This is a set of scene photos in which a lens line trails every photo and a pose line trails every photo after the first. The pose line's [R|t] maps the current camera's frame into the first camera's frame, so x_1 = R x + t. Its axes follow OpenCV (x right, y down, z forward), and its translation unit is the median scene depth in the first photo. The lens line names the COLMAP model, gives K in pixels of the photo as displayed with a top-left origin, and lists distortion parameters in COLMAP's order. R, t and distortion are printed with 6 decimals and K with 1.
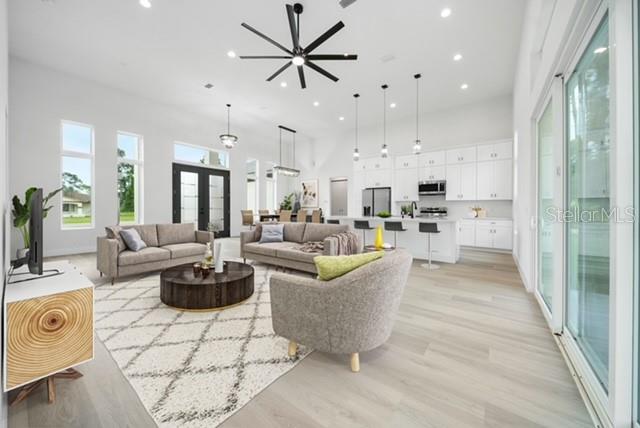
lens RADIAL K [[232.9, 0, 318.4], [0, 232.9, 211.9], [0, 0, 1]] dist [0.000329, -0.000062]
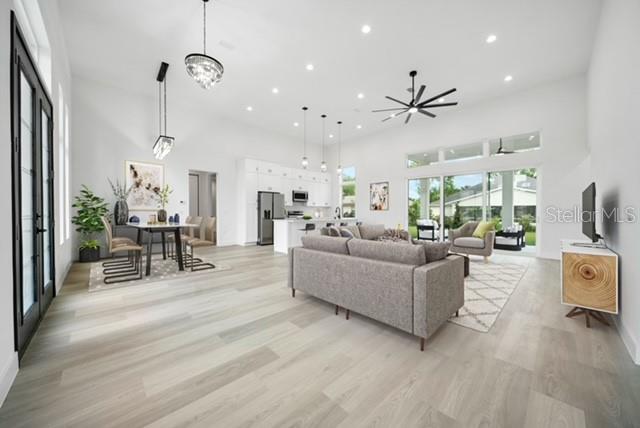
lens RADIAL K [[232.9, 0, 318.4], [0, 232.9, 211.9], [0, 0, 1]] dist [0.000329, -0.000062]
pose [[0.148146, -0.001623, 0.988964, -0.726924], [0.012631, 0.999920, -0.000252, -0.013419], [-0.988885, 0.012529, 0.148155, 0.655827]]
